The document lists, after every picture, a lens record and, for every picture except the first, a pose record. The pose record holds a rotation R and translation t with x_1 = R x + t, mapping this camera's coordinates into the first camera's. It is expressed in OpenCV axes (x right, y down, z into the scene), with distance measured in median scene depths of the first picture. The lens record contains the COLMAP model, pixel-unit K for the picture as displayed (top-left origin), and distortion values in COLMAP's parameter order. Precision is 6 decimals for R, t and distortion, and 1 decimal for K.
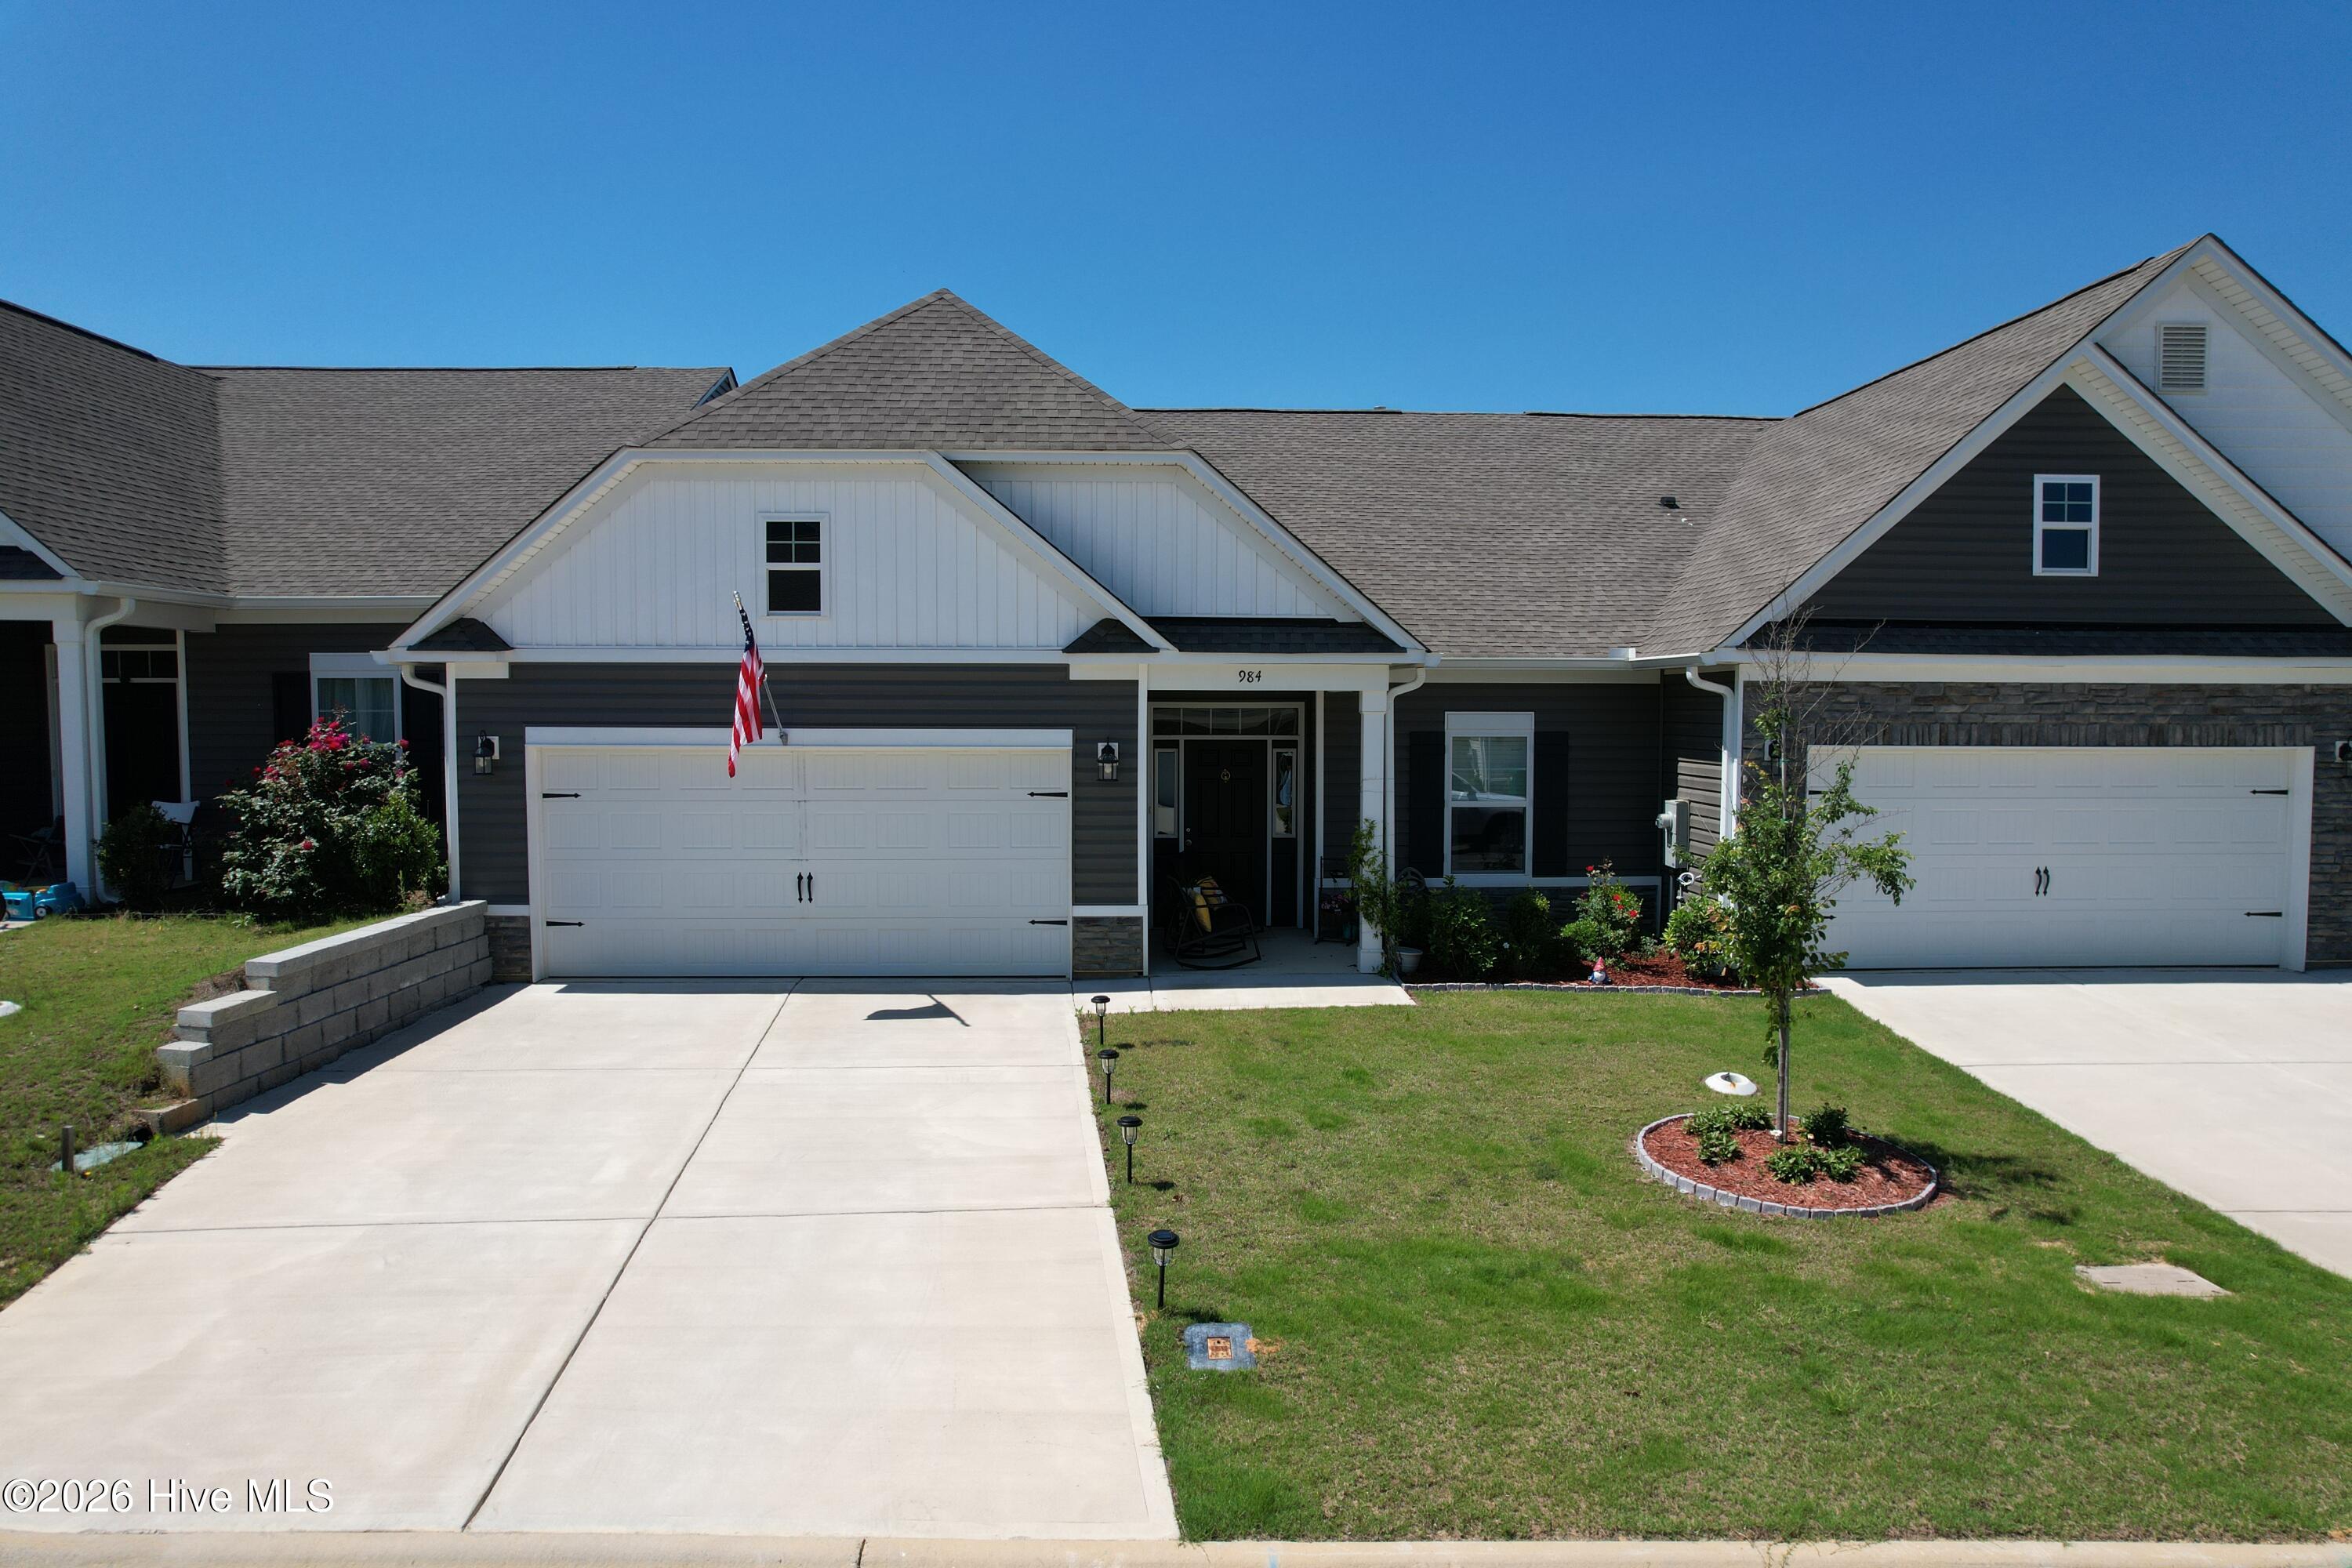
lens RADIAL K [[1505.1, 0, 1181.5], [0, 1505.1, 790.4], [0, 0, 1]] dist [-0.077935, 0.074978]
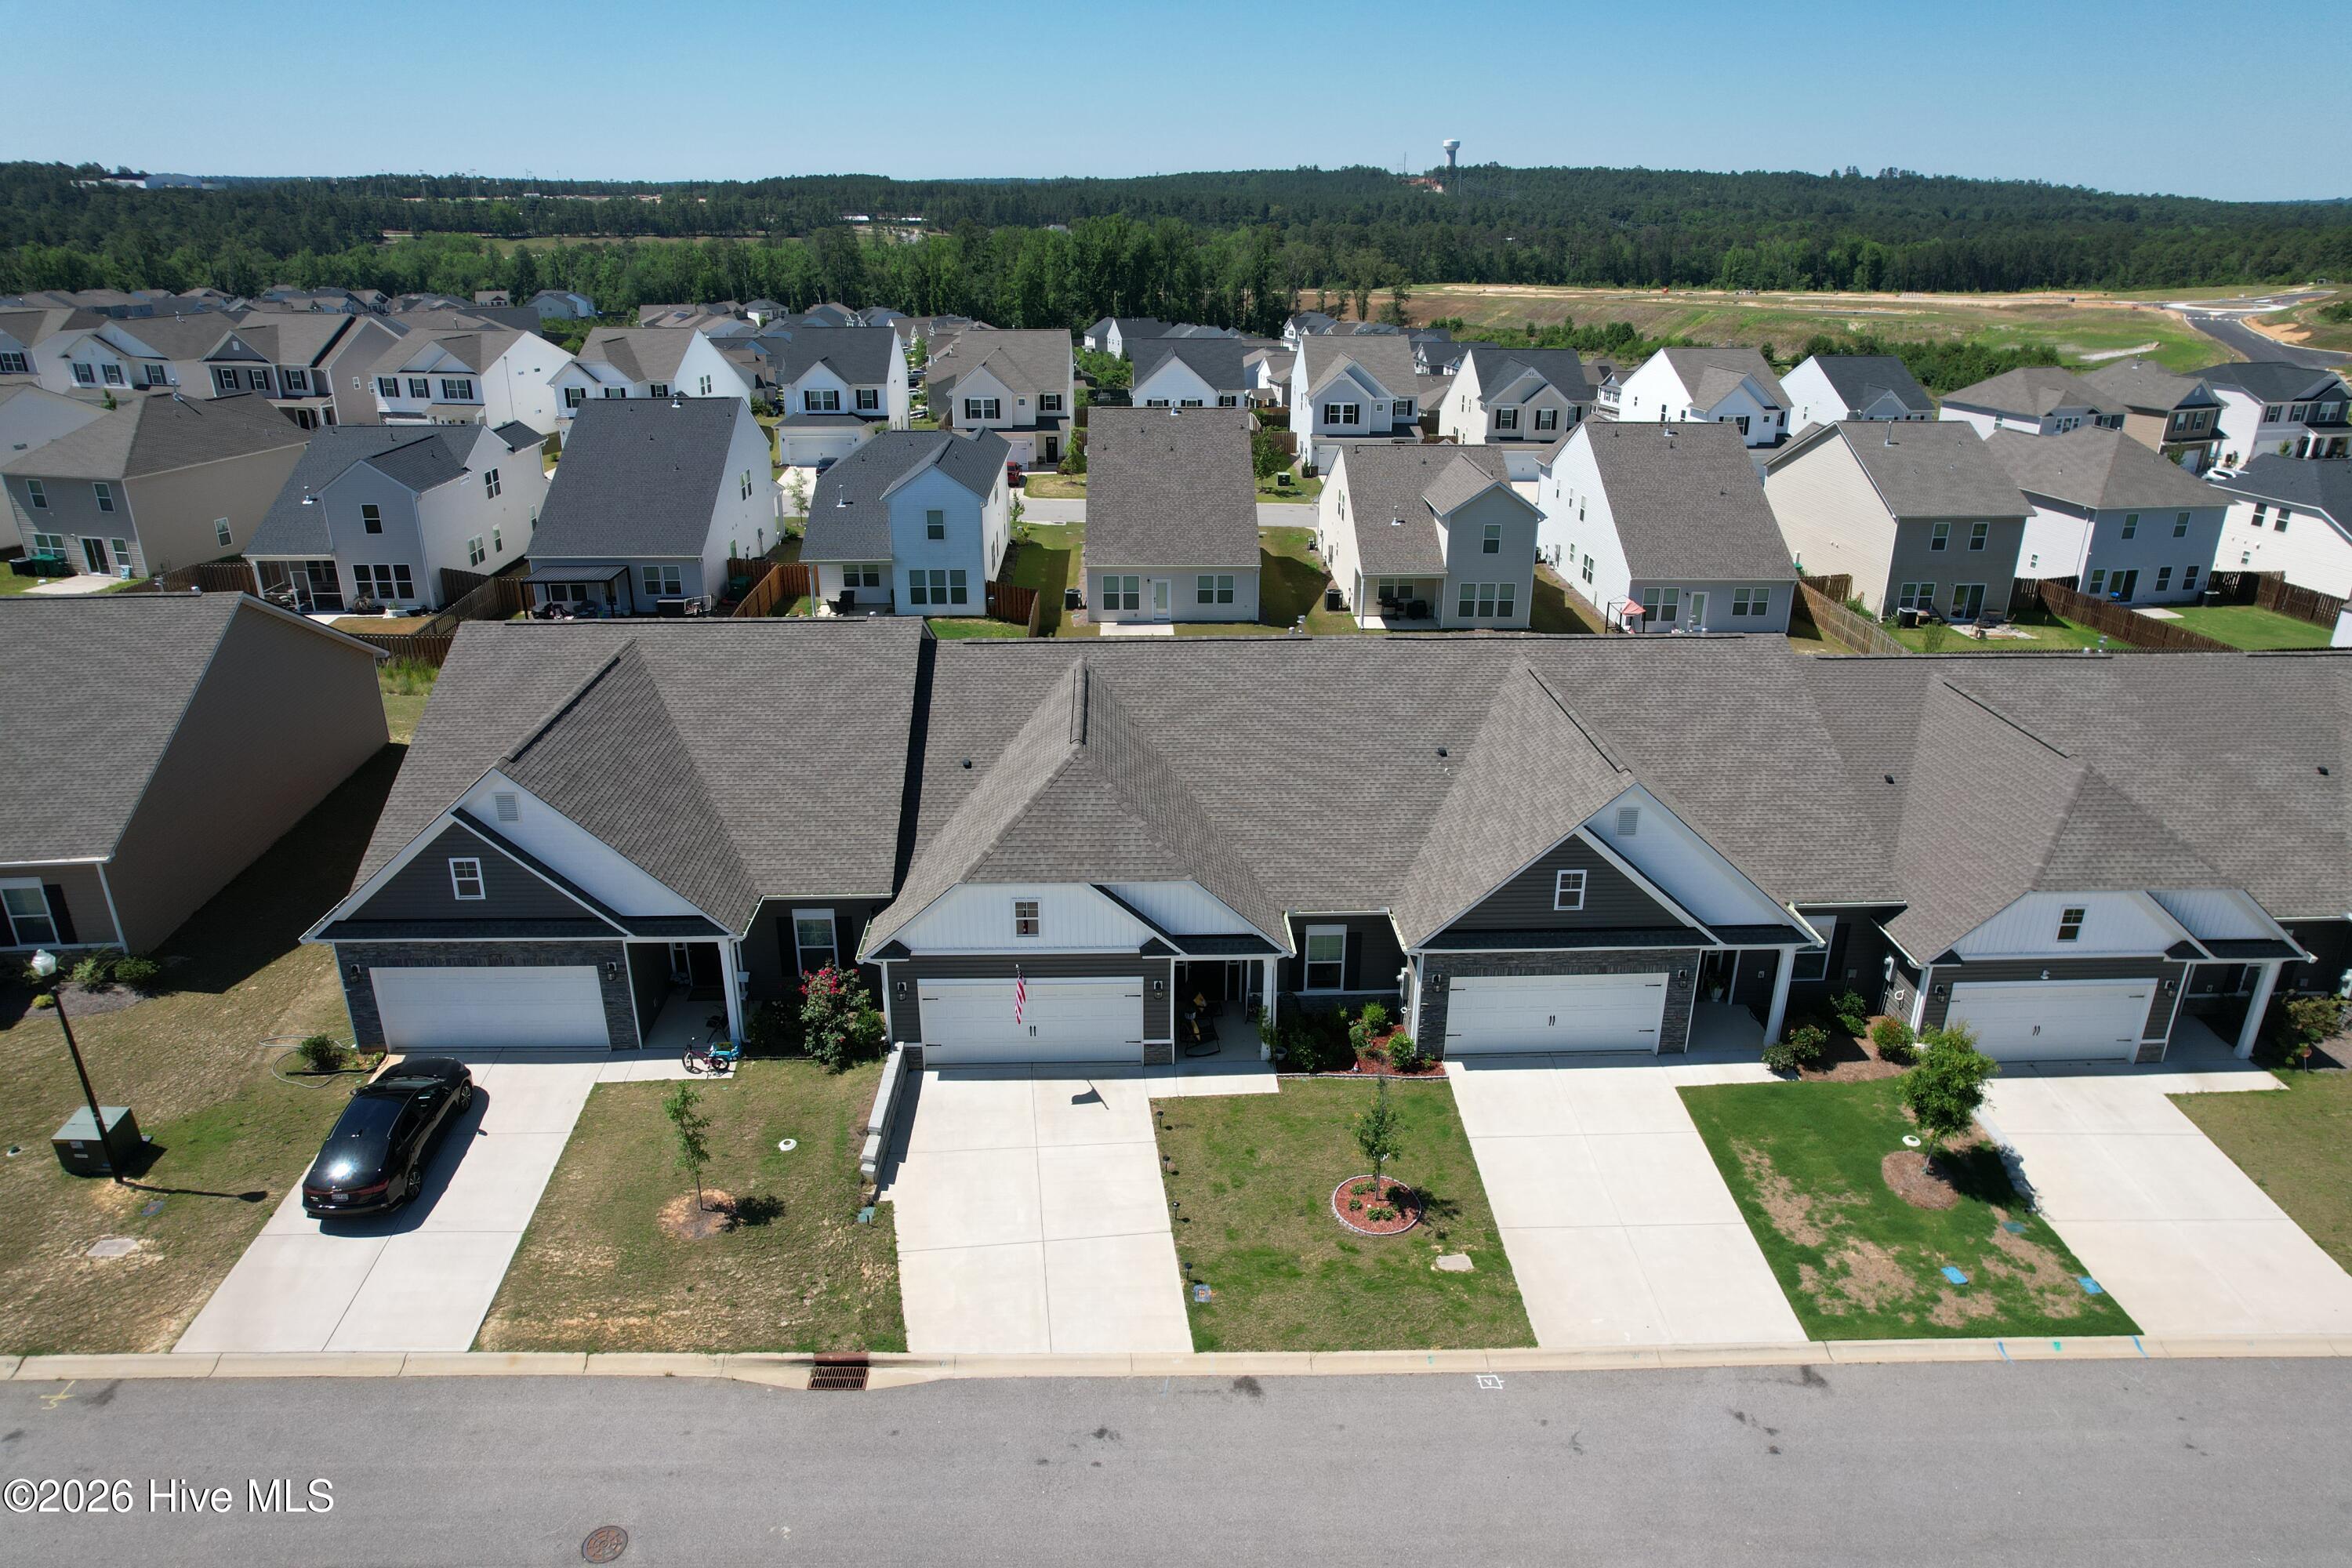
lens RADIAL K [[1505.1, 0, 1181.5], [0, 1505.1, 790.4], [0, 0, 1]] dist [-0.077935, 0.074978]
pose [[0.999944, 0.001540, 0.010442, -0.058916], [-0.004806, 0.947241, 0.320488, -1.735940], [-0.009397, -0.320520, 0.947195, -1.886090]]
